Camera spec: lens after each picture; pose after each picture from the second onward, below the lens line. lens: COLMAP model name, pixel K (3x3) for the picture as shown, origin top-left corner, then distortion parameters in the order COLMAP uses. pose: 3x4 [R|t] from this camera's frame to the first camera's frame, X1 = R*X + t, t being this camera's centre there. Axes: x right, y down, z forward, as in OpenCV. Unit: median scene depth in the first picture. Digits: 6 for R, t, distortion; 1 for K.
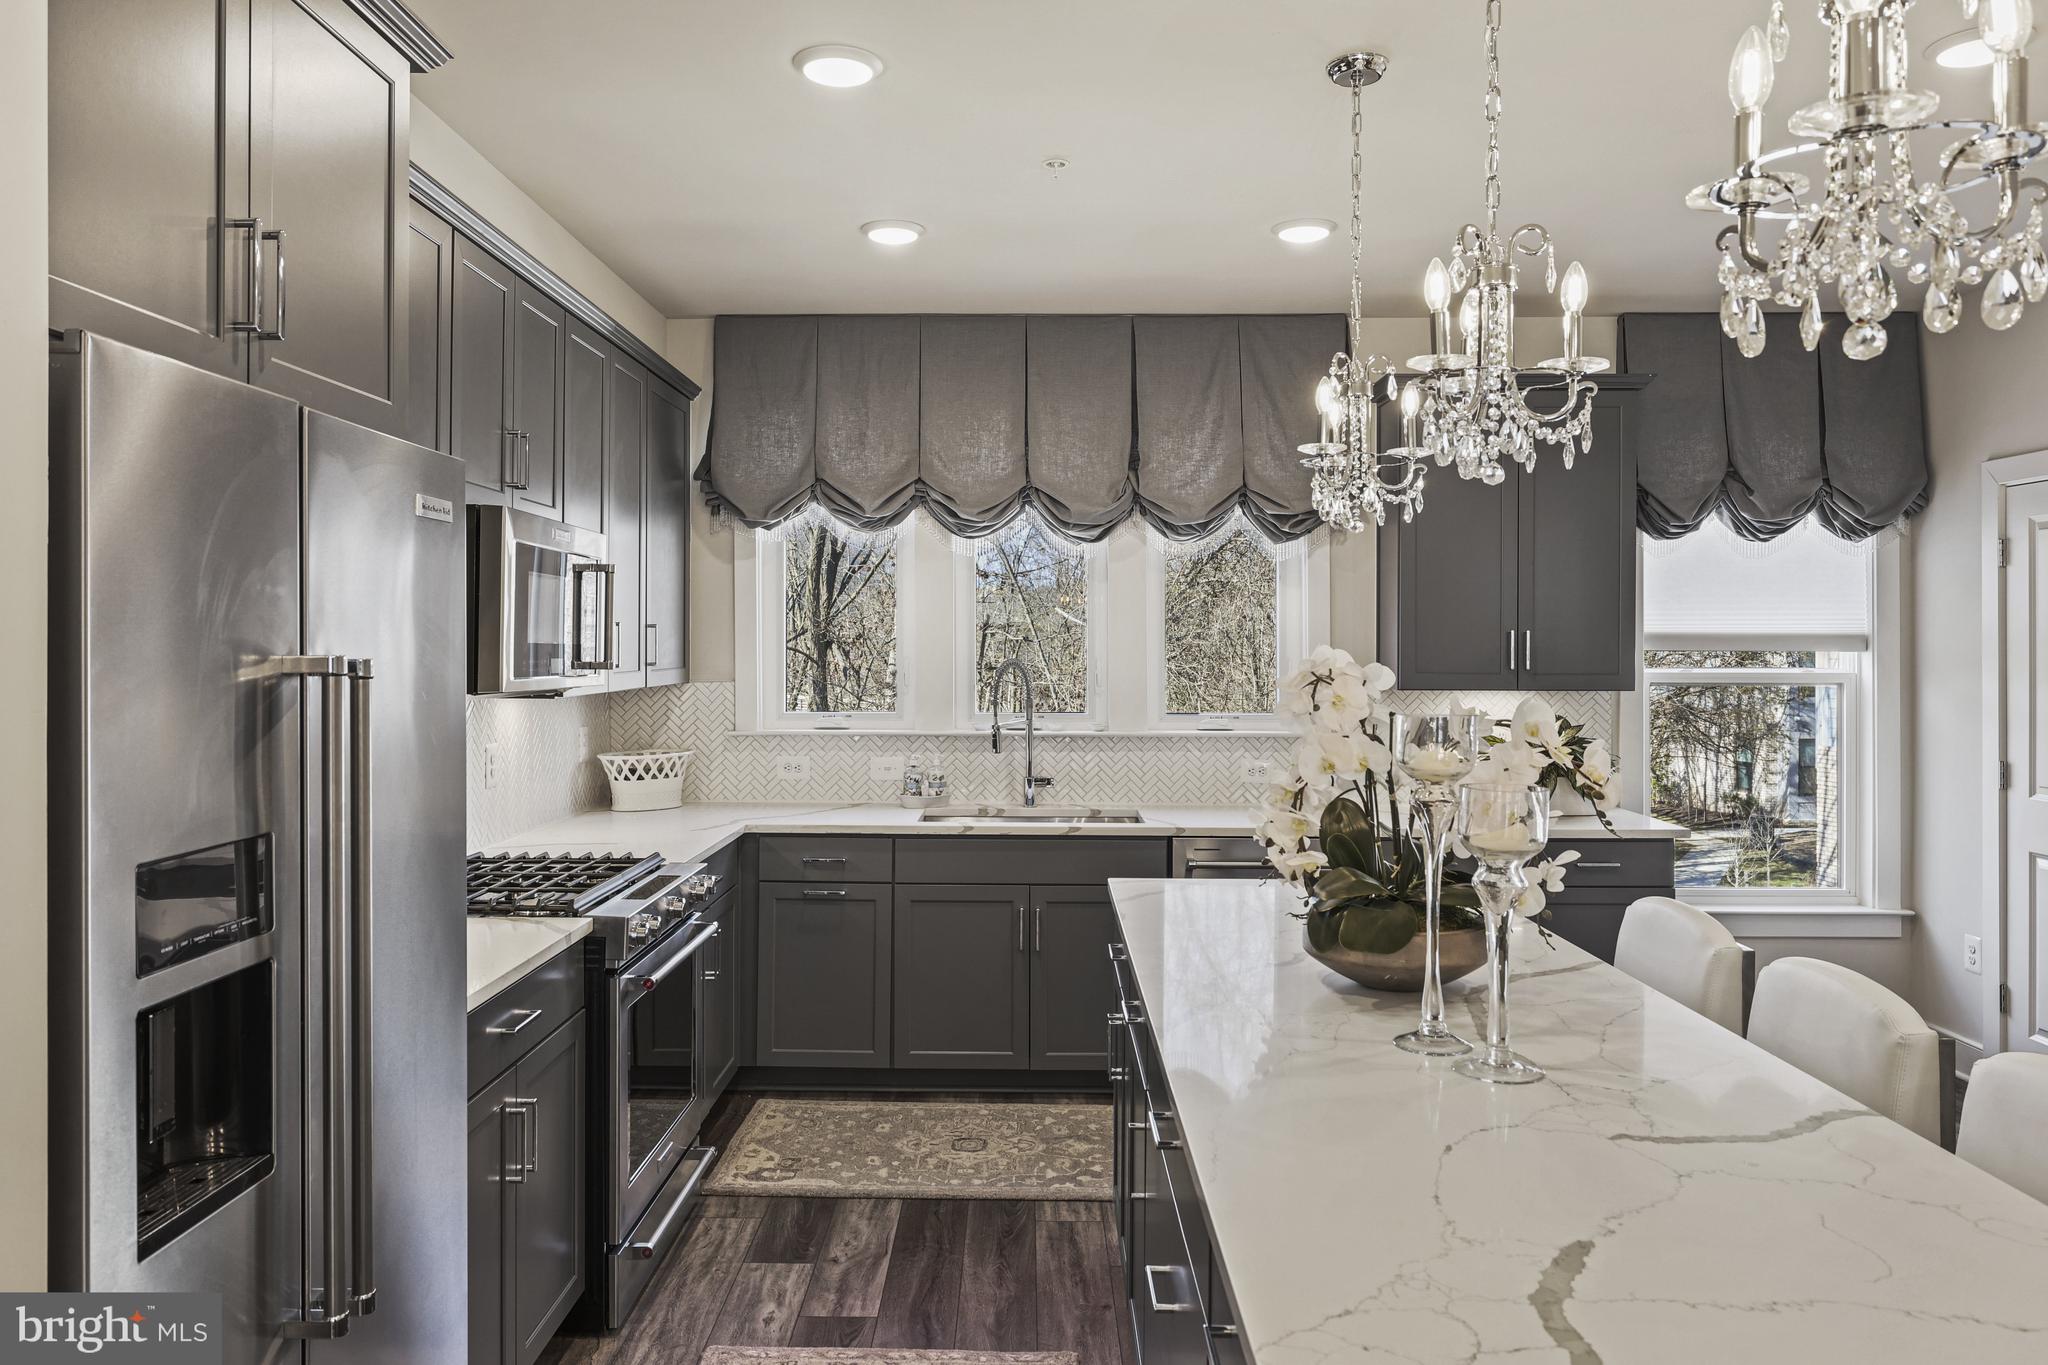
lens RADIAL K [[1417.7, 0, 1007.6], [0, 1417.7, 643.5], [0, 0, 1]] dist [-0.002879, 0.002471]
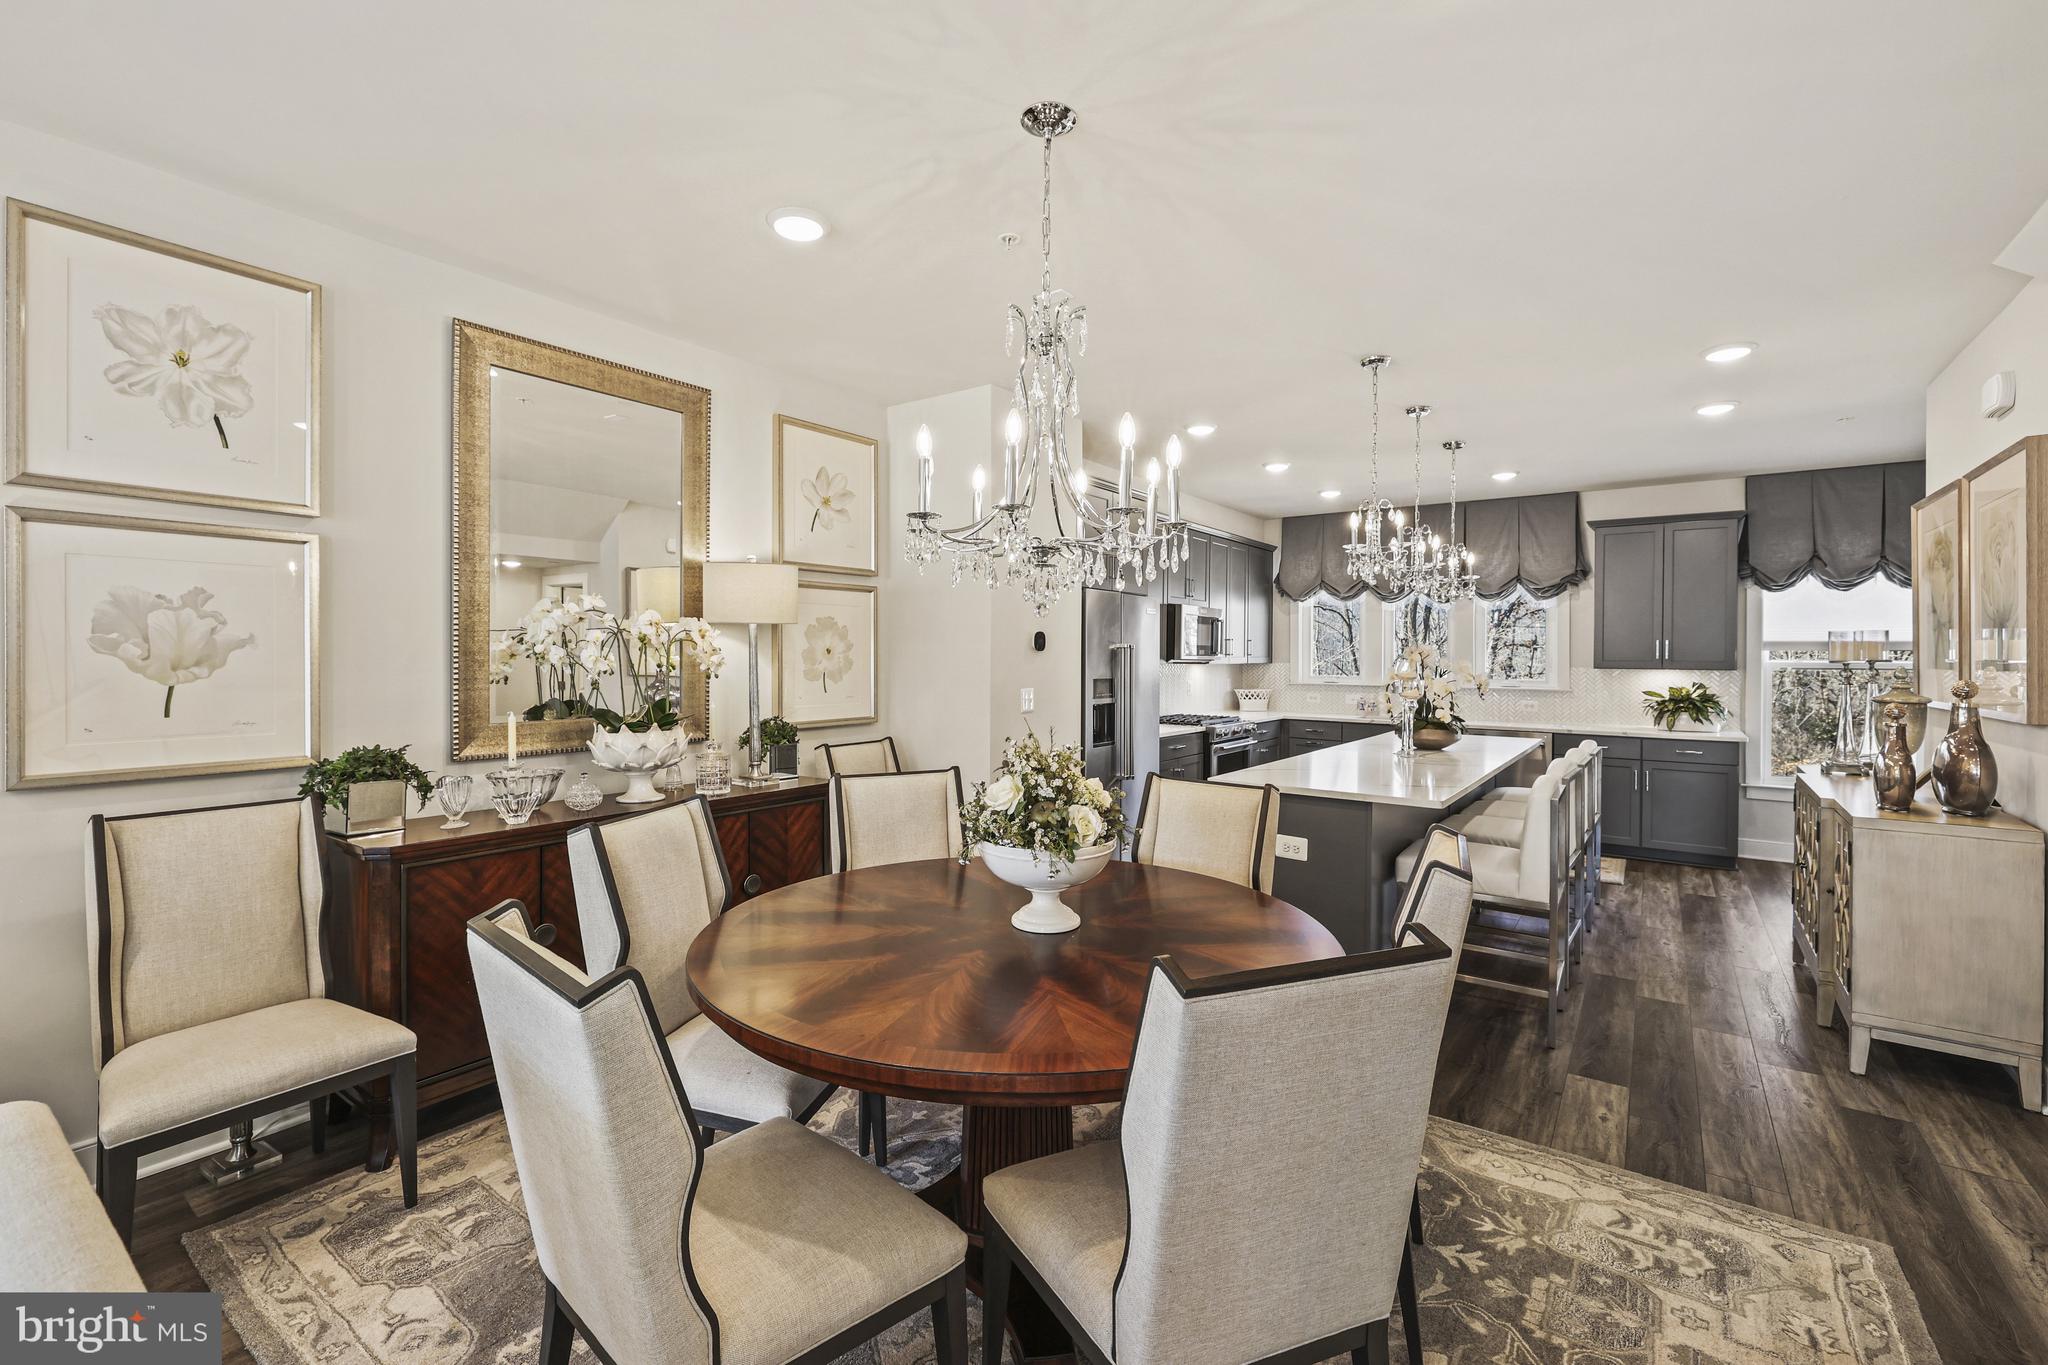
lens RADIAL K [[869.6, 0, 1018.9], [0, 869.6, 660.5], [0, 0, 1]] dist [-0.001361, 0.000788]
pose [[0.815818, 0.006632, -0.578270, 0.389400], [-0.004114, 0.999975, 0.005665, 0.020421], [0.578294, -0.002243, 0.815826, -0.678948]]
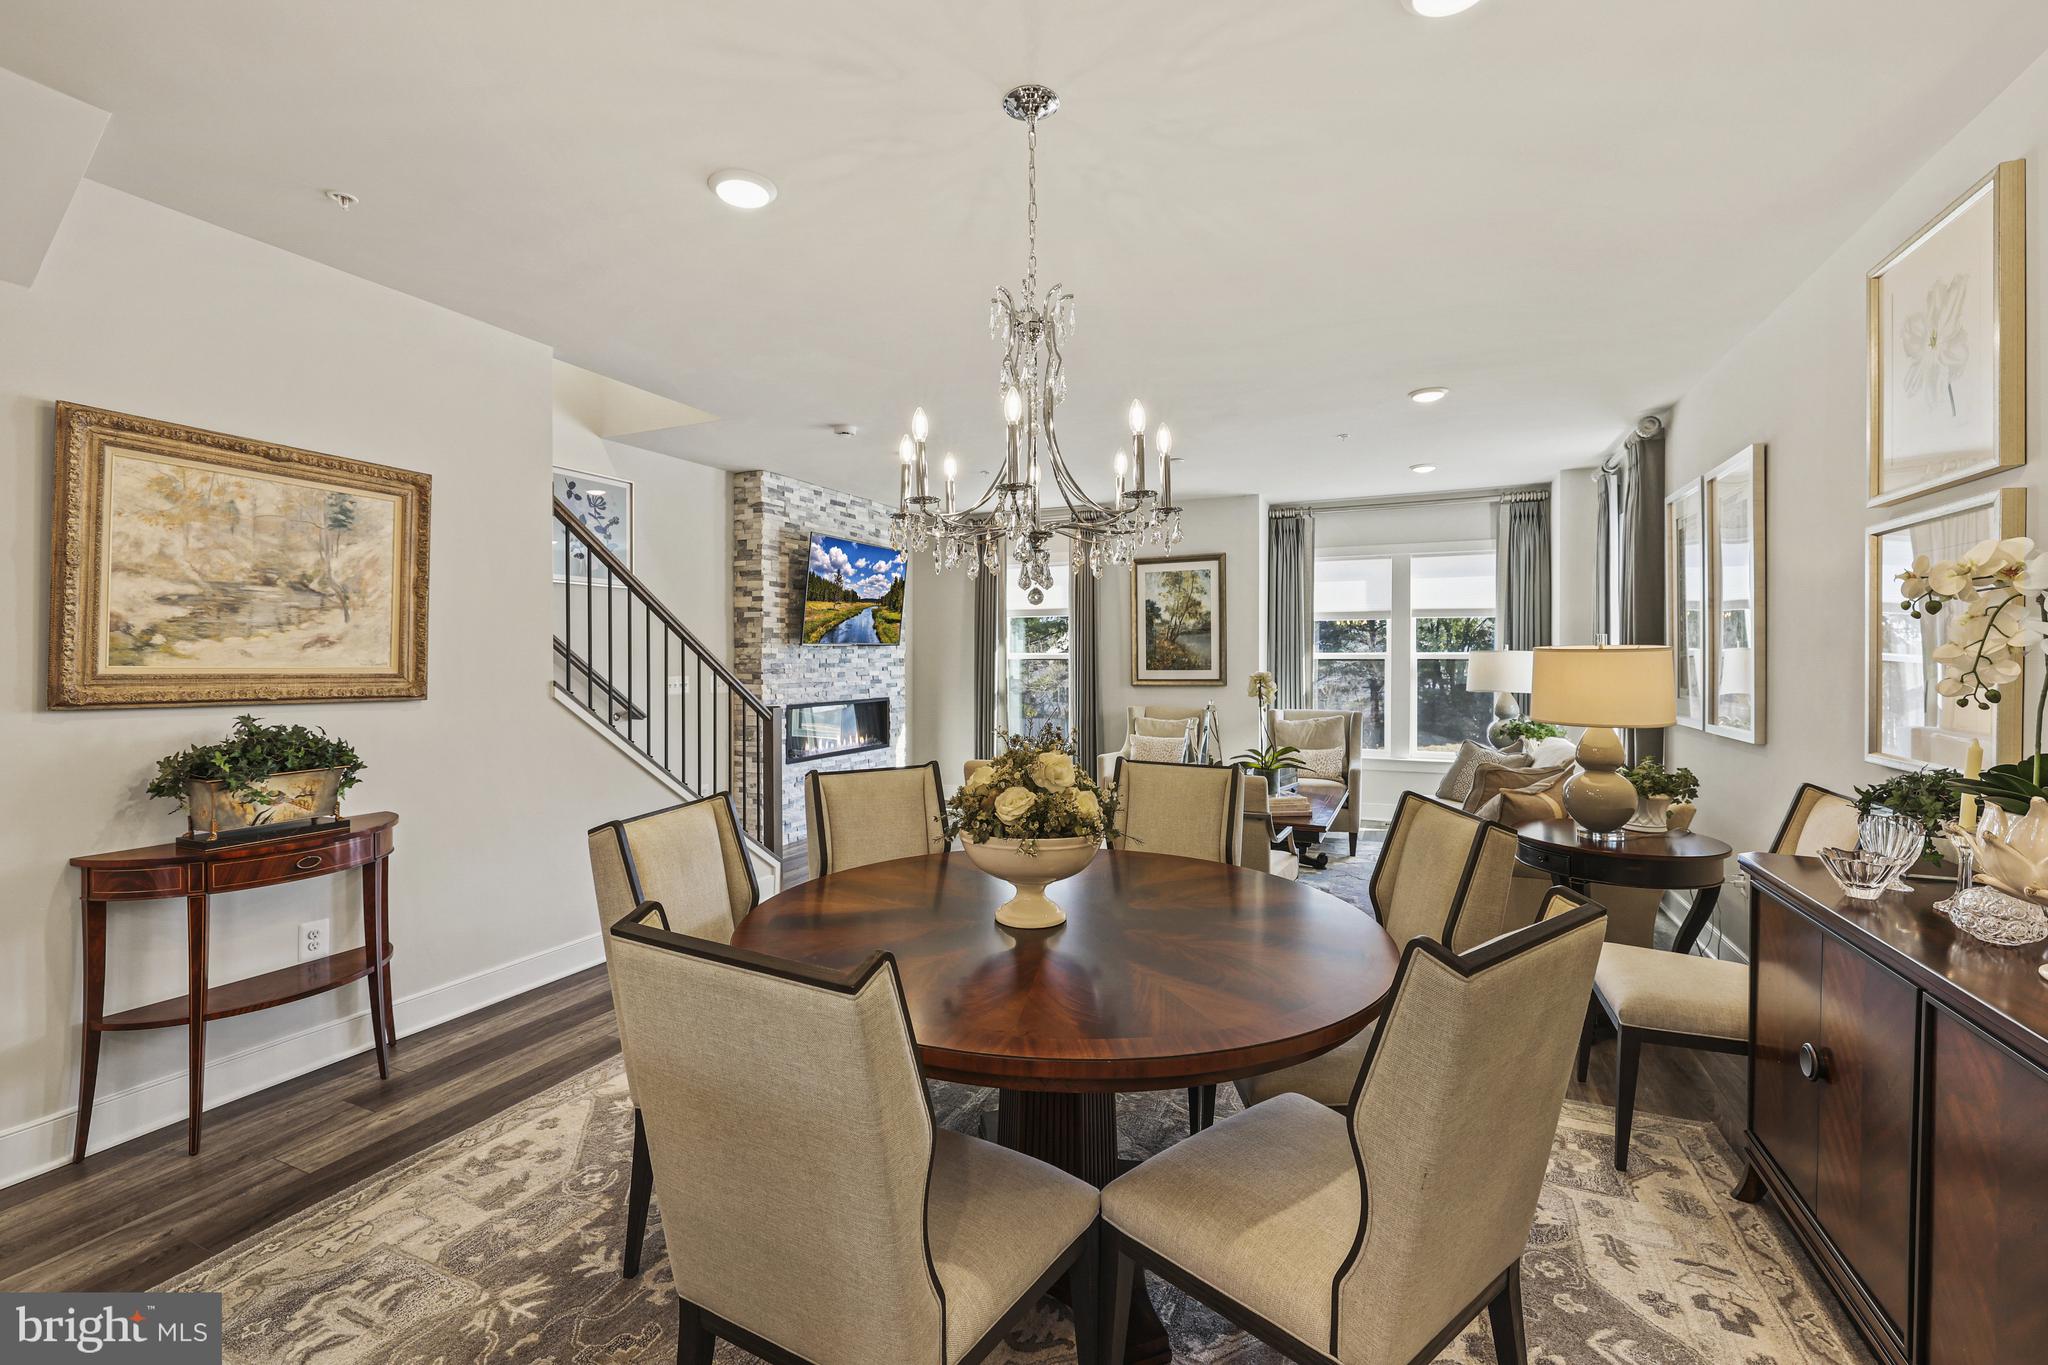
lens RADIAL K [[869.6, 0, 1013.3], [0, 869.6, 671.6], [0, 0, 1]] dist [-0.001361, 0.000788]
pose [[-0.916423, -0.005510, 0.400173, -0.075223], [0.000327, 0.999895, 0.014518, 0.029629], [-0.400211, 0.013435, -0.916324, 0.190091]]
